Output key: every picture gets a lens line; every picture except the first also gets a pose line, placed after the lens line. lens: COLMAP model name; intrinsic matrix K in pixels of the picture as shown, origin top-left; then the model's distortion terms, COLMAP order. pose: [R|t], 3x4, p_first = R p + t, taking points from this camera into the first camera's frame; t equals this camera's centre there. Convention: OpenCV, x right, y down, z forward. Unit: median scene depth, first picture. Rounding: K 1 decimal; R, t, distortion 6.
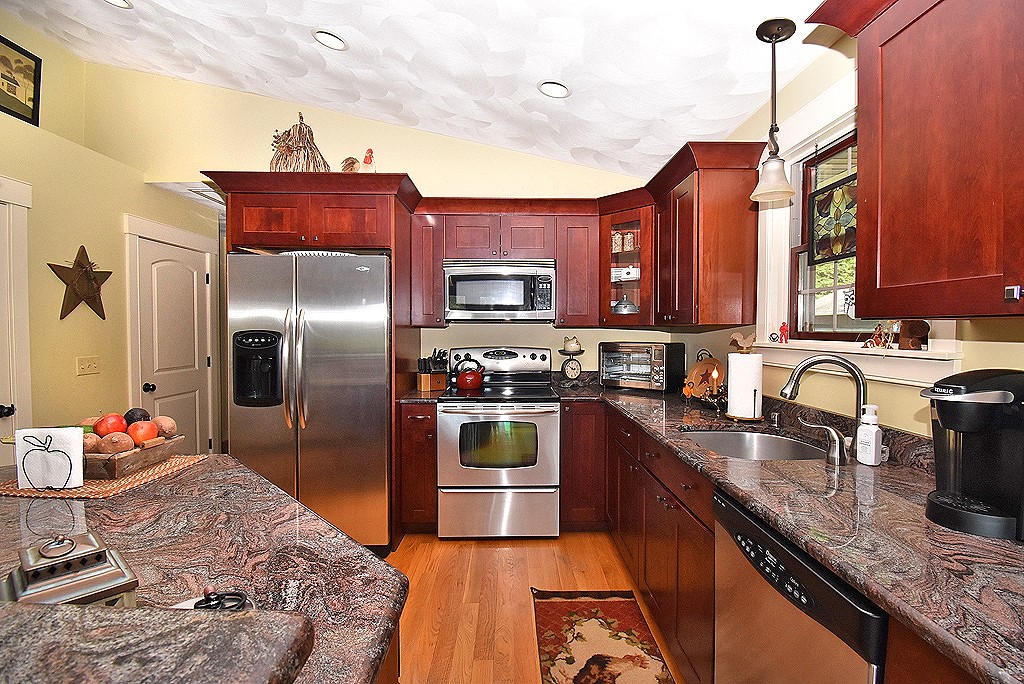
lens RADIAL K [[443.9, 0, 521.3], [0, 443.9, 336.9], [0, 0, 1]] dist [0.013801, -0.017852]
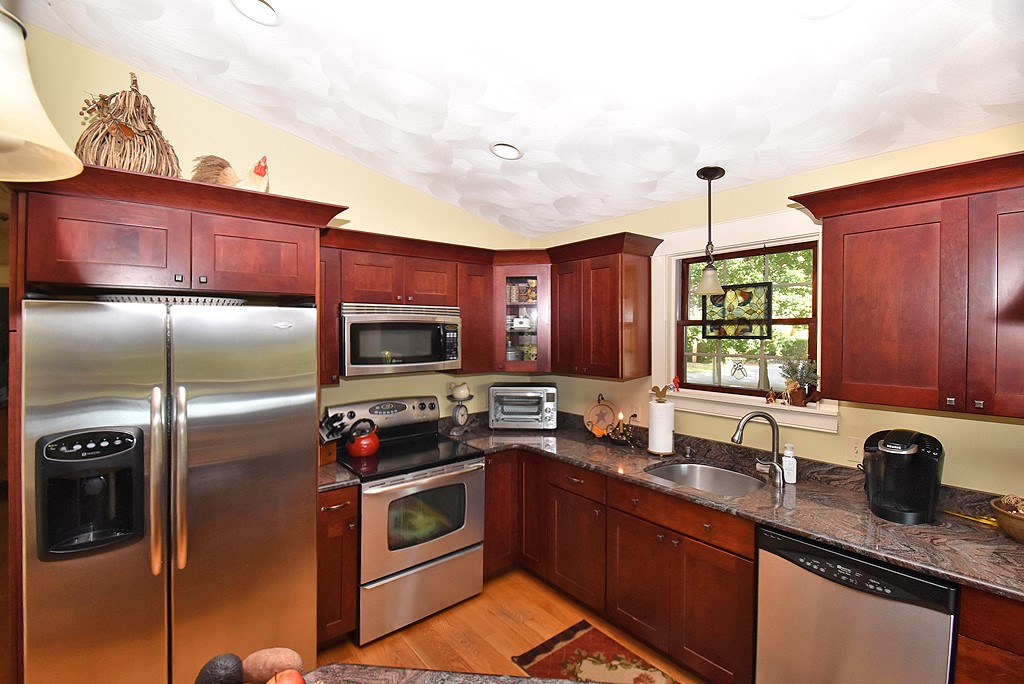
lens RADIAL K [[443.9, 0, 521.3], [0, 443.9, 336.9], [0, 0, 1]] dist [0.013801, -0.017852]
pose [[0.794696, -0.011253, 0.606903, -0.493426], [0.015822, 0.999872, -0.002179, -0.127692], [-0.606801, 0.011334, 0.794773, 0.176137]]
